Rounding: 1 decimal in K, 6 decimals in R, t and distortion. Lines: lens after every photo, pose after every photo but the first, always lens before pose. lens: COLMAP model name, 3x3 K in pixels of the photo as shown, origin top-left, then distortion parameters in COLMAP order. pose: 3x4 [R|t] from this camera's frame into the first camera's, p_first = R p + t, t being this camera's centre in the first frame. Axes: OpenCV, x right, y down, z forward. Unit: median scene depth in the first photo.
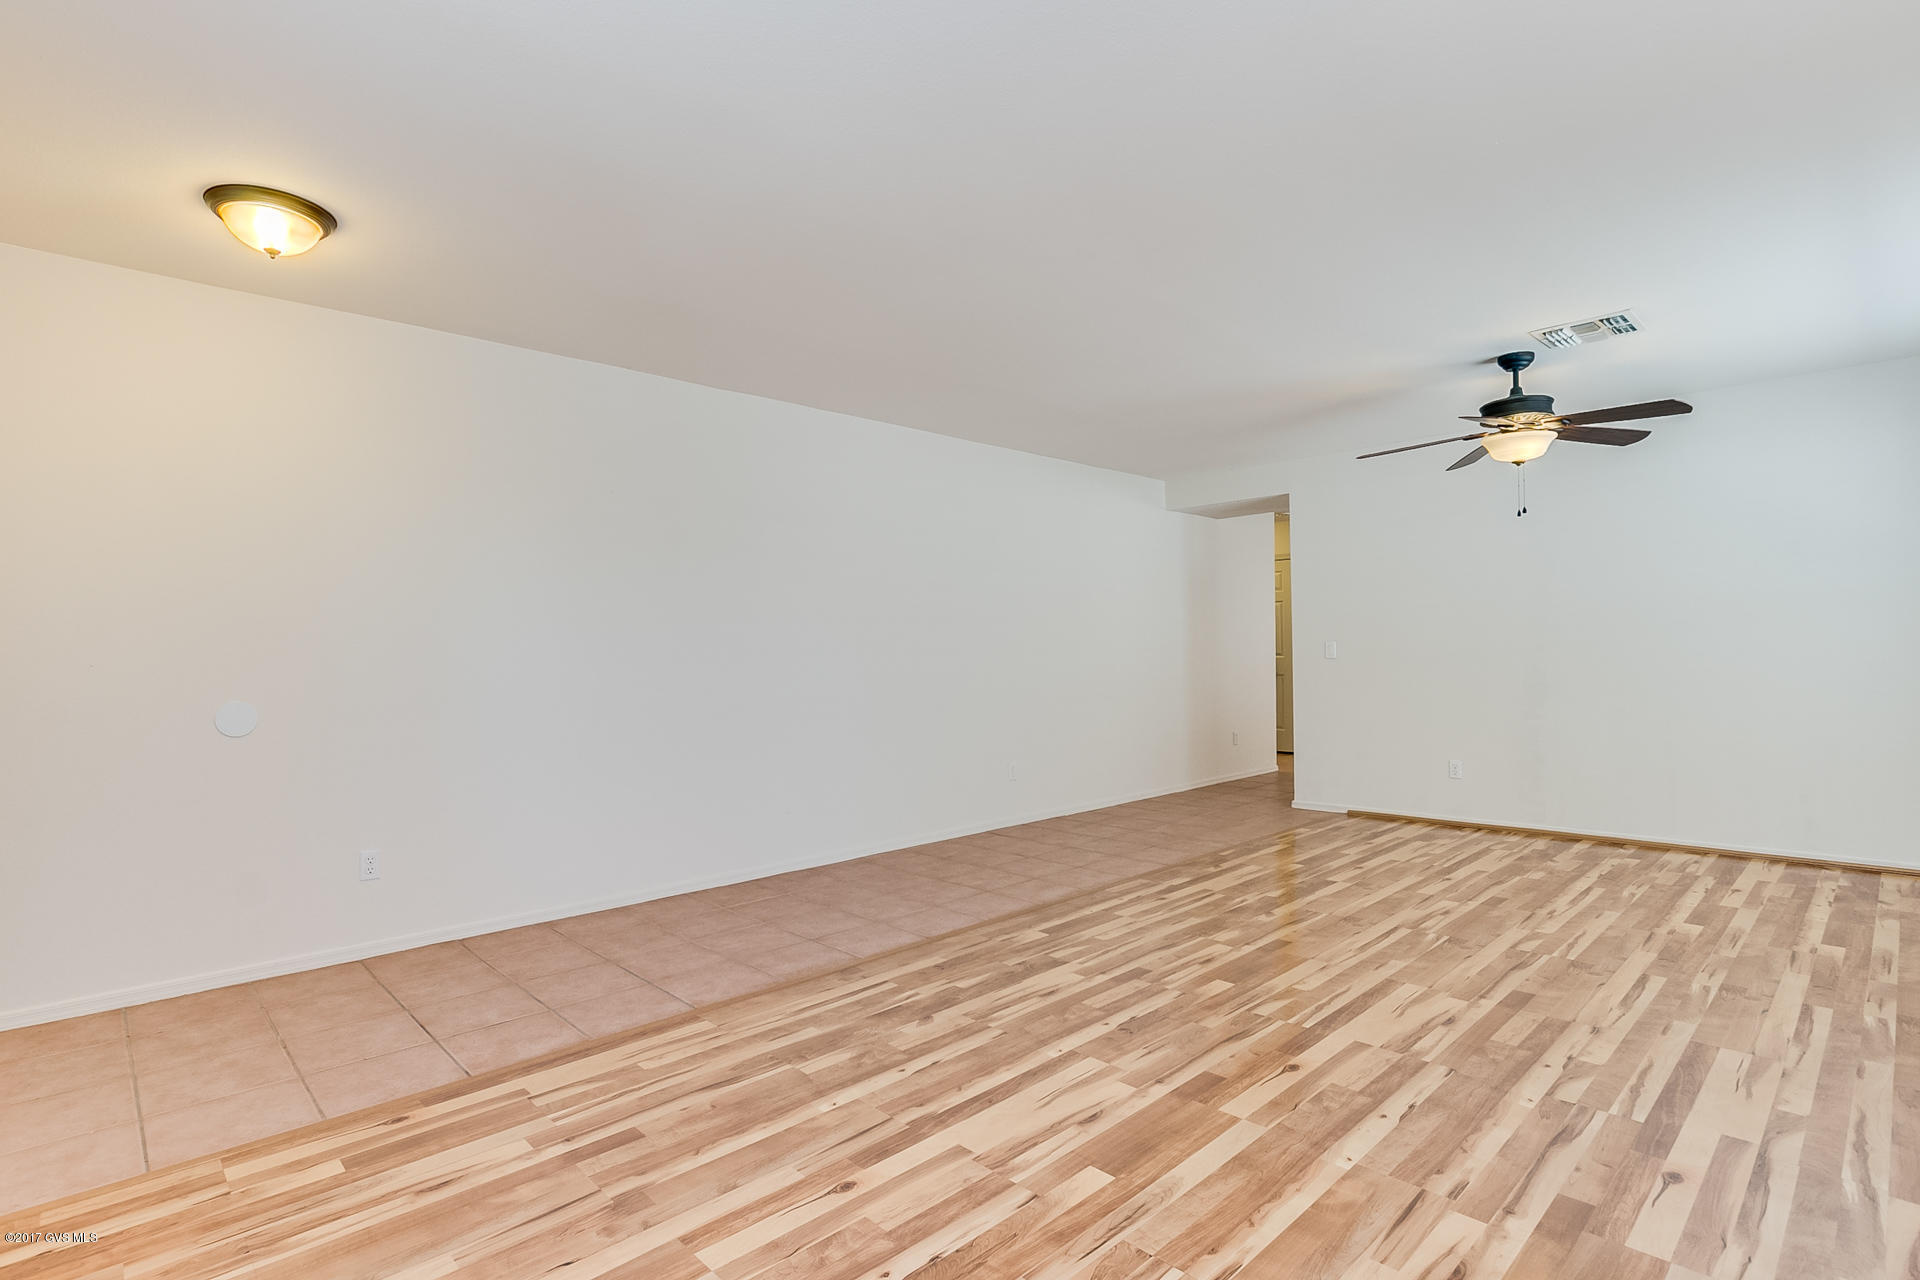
lens RADIAL K [[896.8, 0, 926.9], [0, 896.8, 660.3], [0, 0, 1]] dist [-0.020637, -0.000371]
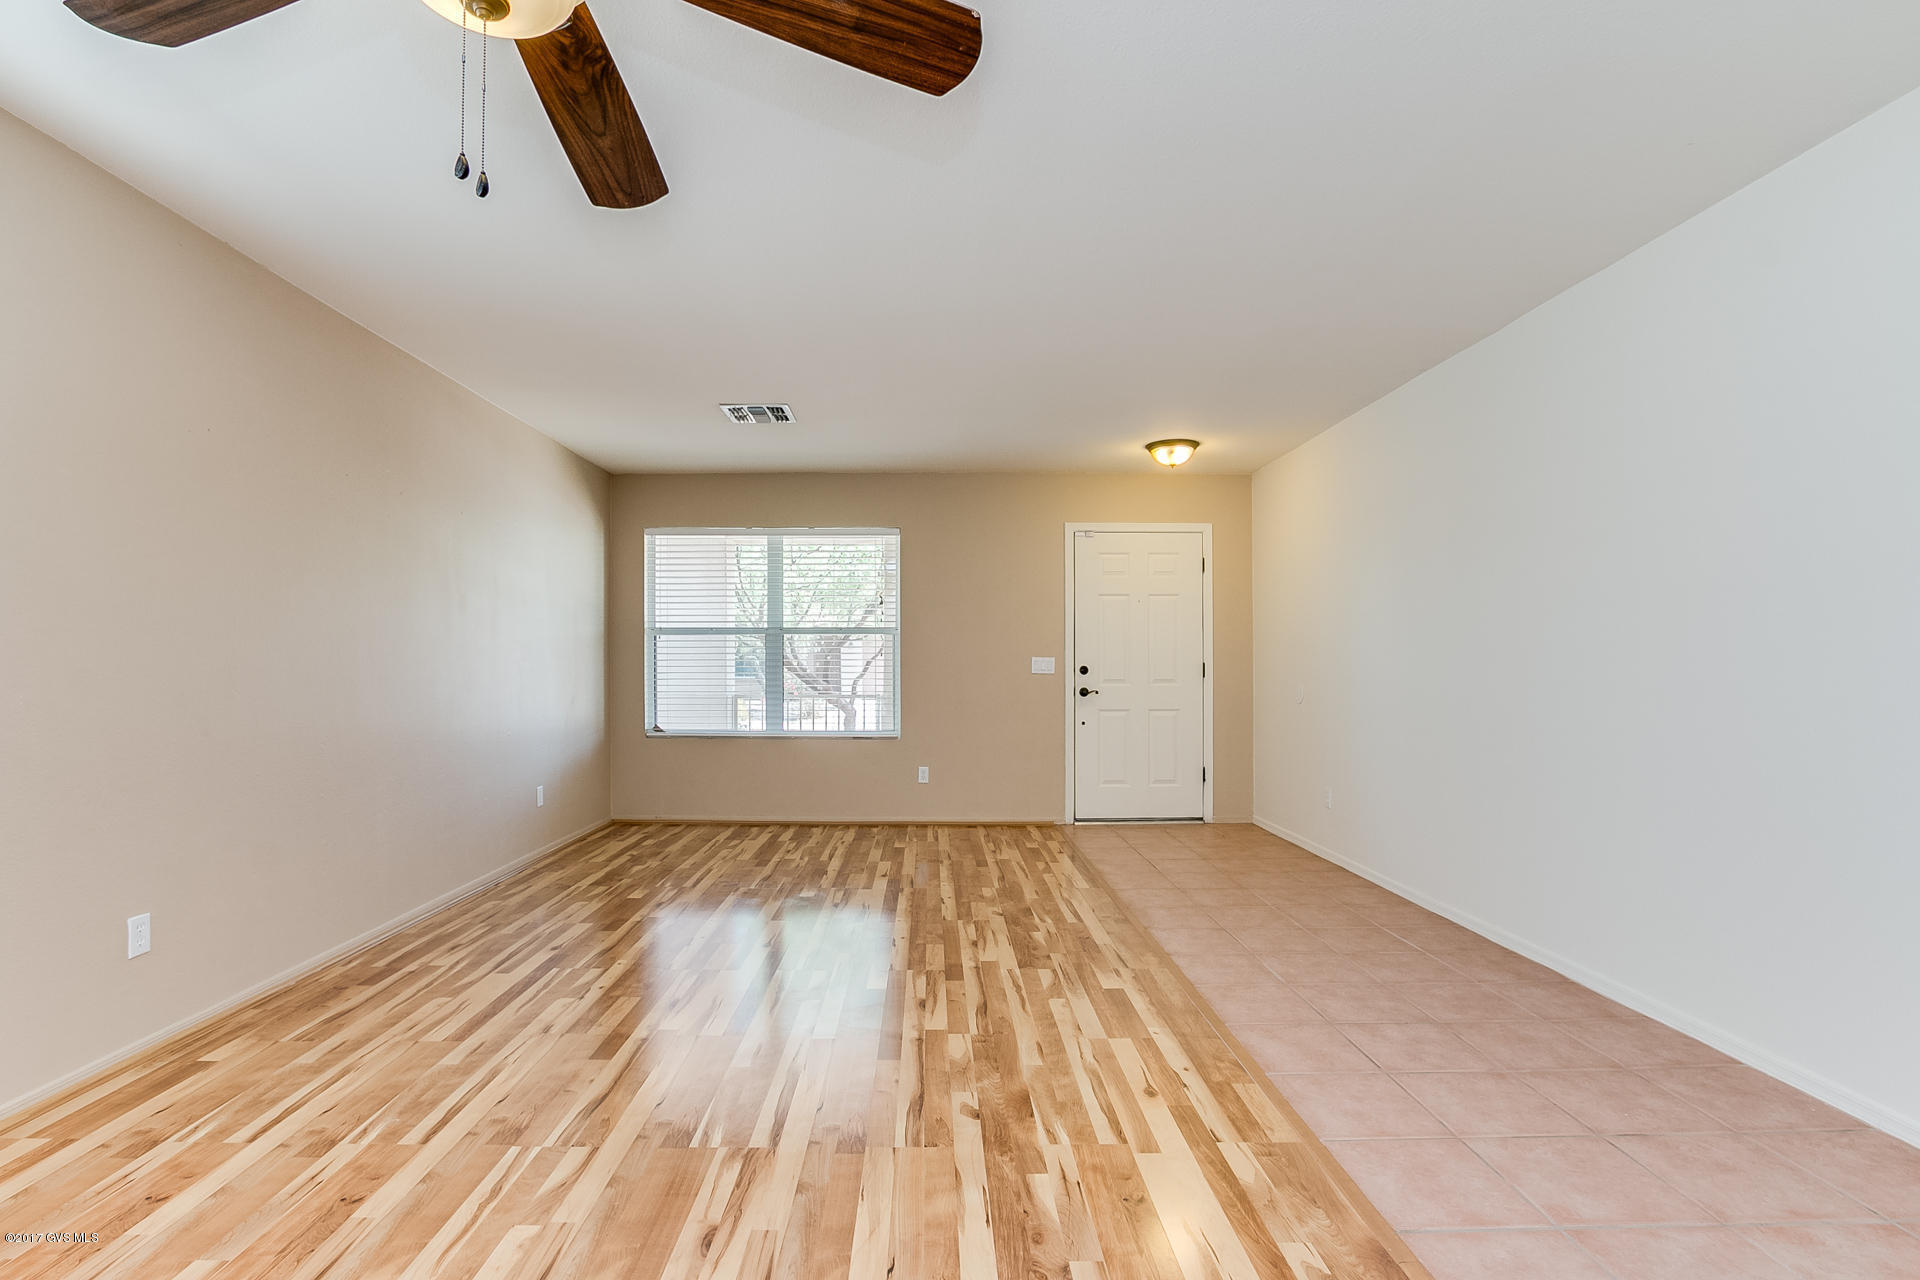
lens RADIAL K [[896.8, 0, 926.9], [0, 896.8, 660.3], [0, 0, 1]] dist [-0.020637, -0.000371]
pose [[-0.665265, 0.015266, -0.746451, 1.021456], [0.009420, 0.999883, 0.012054, -0.018391], [0.746548, 0.000988, -0.665331, 1.678535]]
